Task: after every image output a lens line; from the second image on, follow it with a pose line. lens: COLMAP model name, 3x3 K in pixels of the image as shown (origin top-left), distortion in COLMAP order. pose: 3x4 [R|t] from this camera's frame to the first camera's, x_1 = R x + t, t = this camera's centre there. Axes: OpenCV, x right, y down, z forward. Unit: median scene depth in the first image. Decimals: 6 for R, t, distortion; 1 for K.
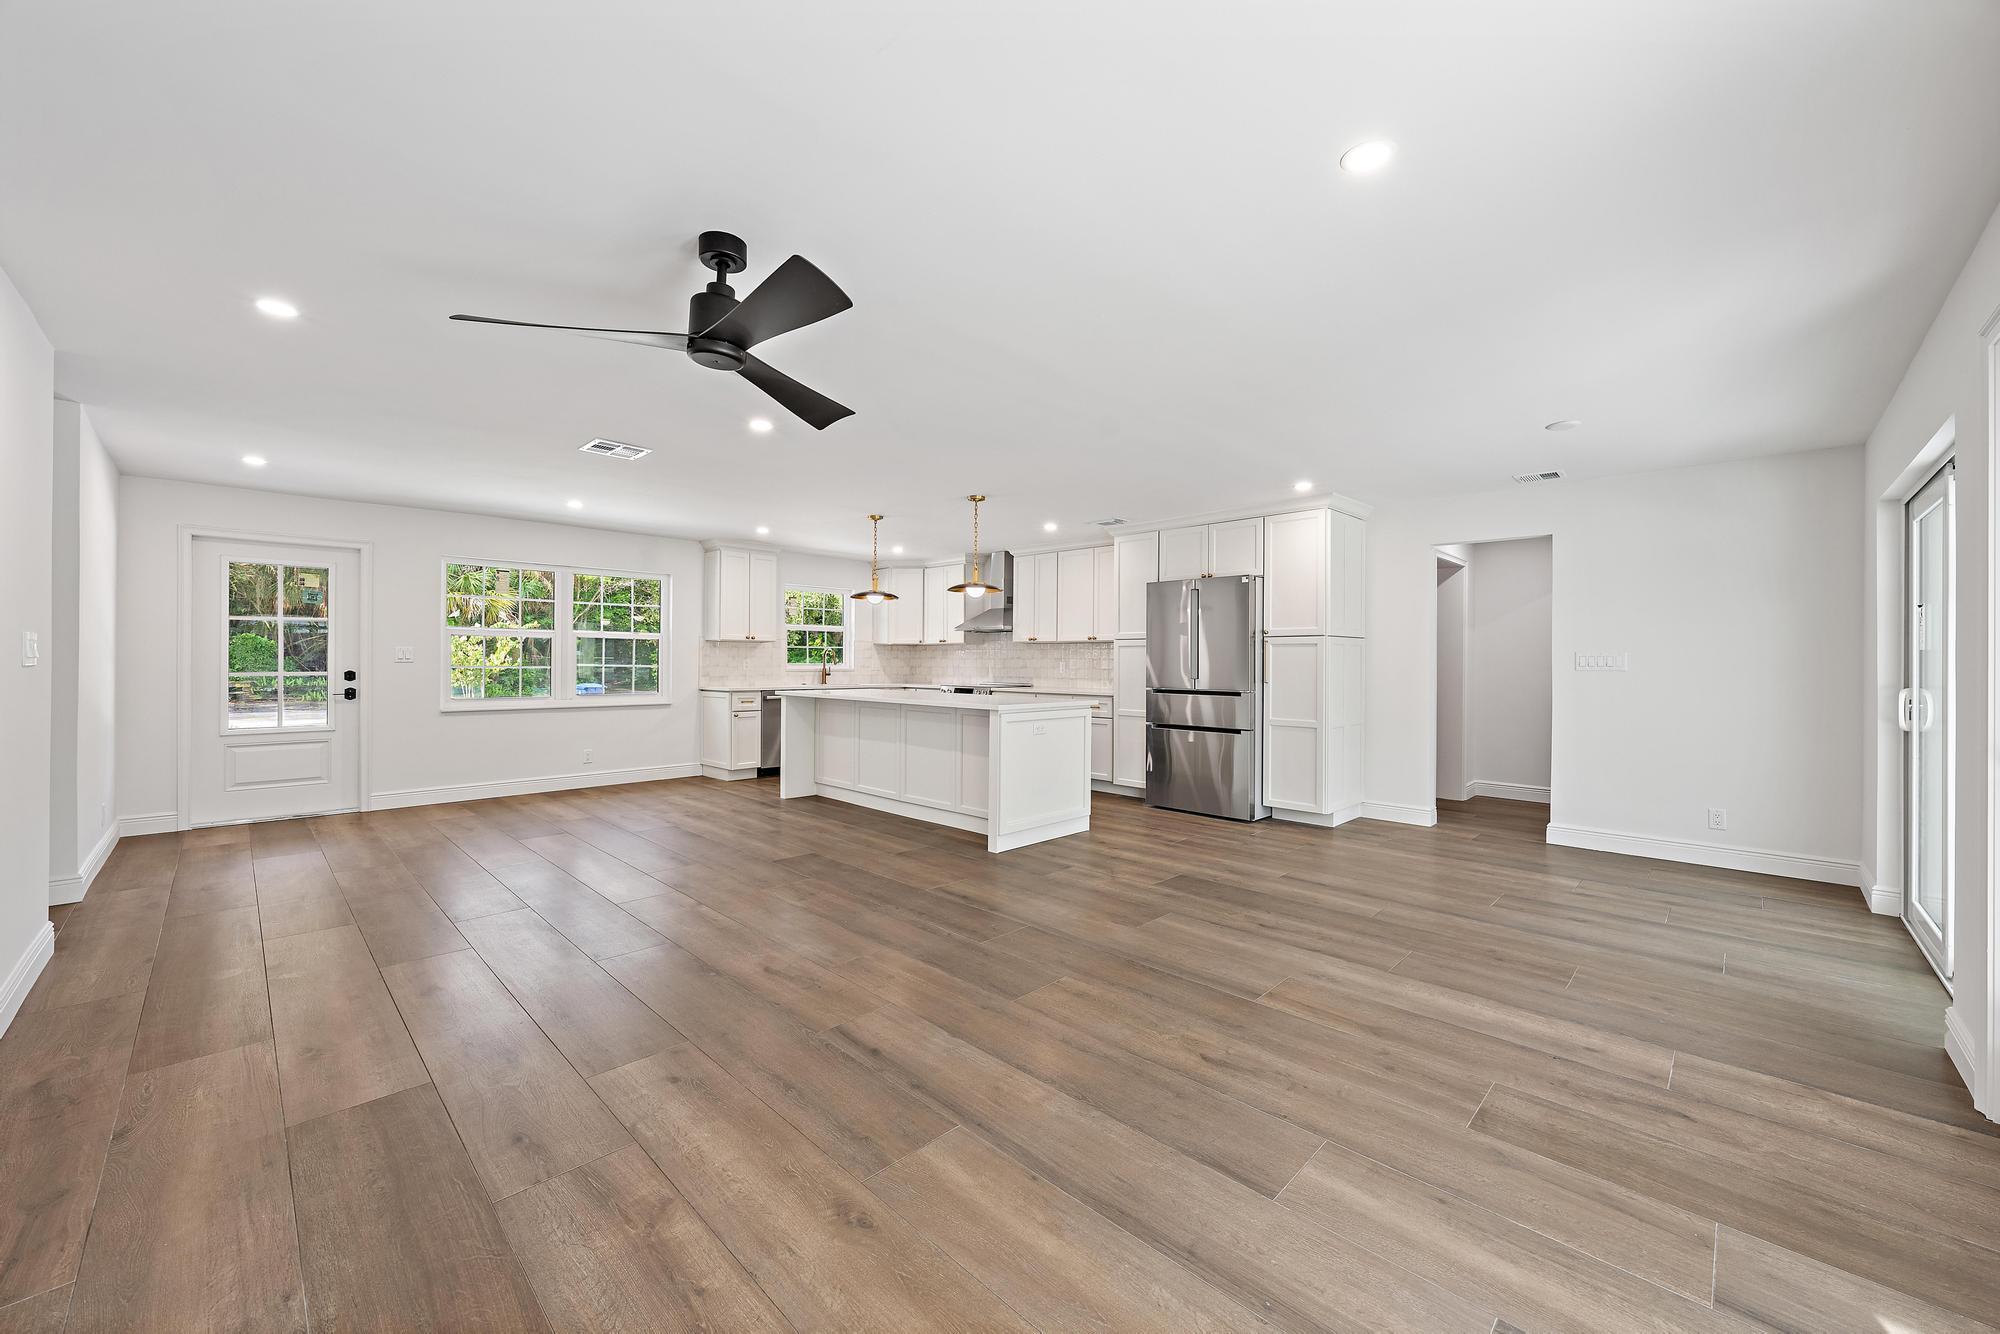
lens RADIAL K [[754.9, 0, 1000.0], [0, 754.9, 667.0], [0, 0, 1]] dist [-0.000286, -0.000062]
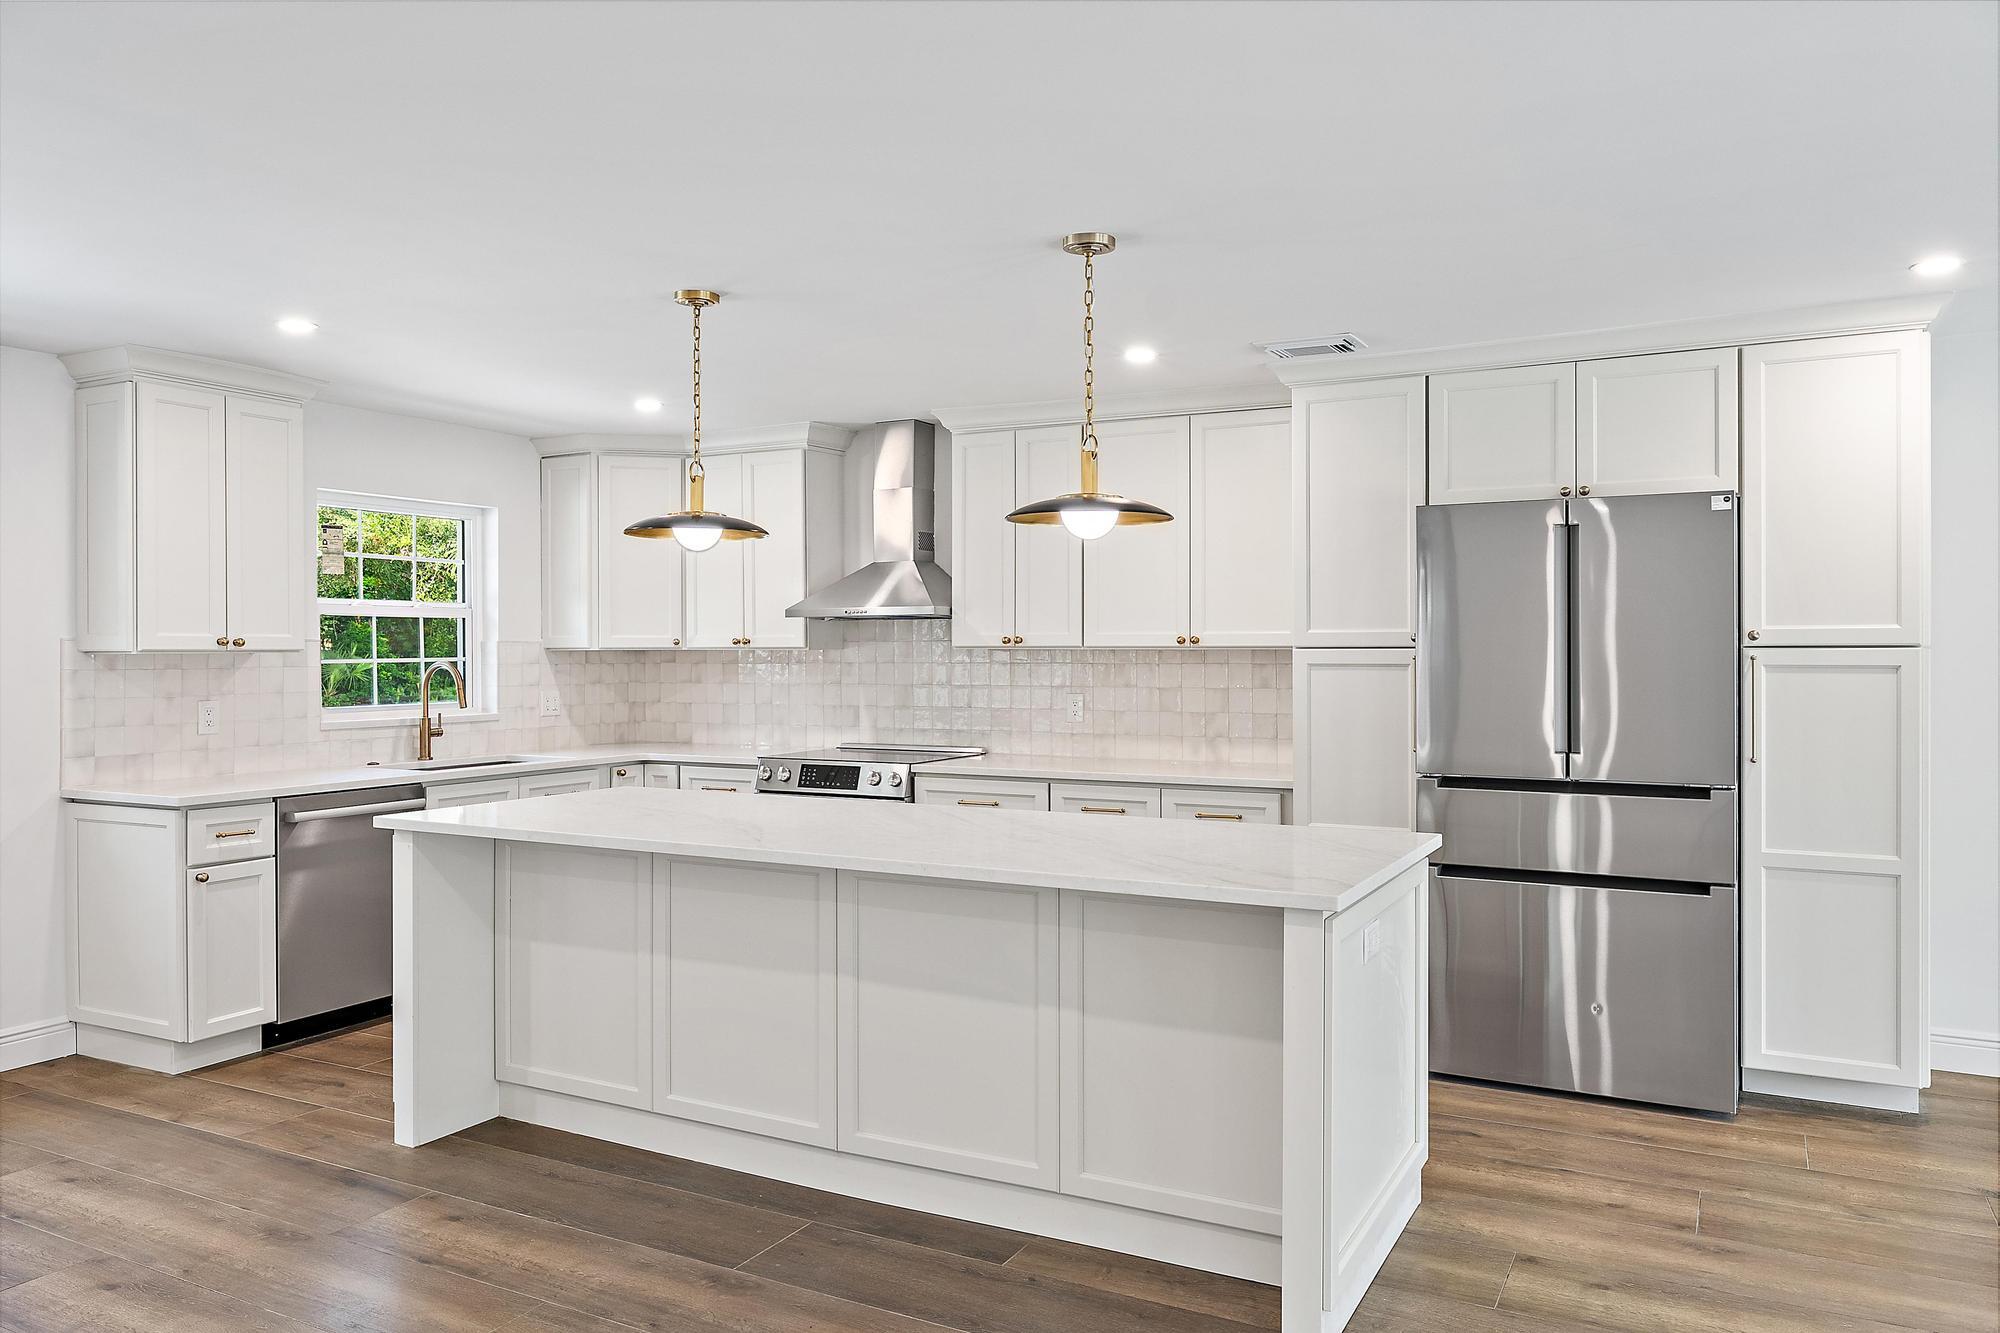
lens RADIAL K [[1402.8, 0, 1000.0], [0, 1402.8, 666.5], [0, 0, 1]] dist [-0.001641, 0.000864]
pose [[0.960290, -0.012697, 0.278716, -0.177530], [0.011088, 0.999912, 0.007351, -0.029553], [-0.278785, -0.003968, 0.960345, 0.297159]]
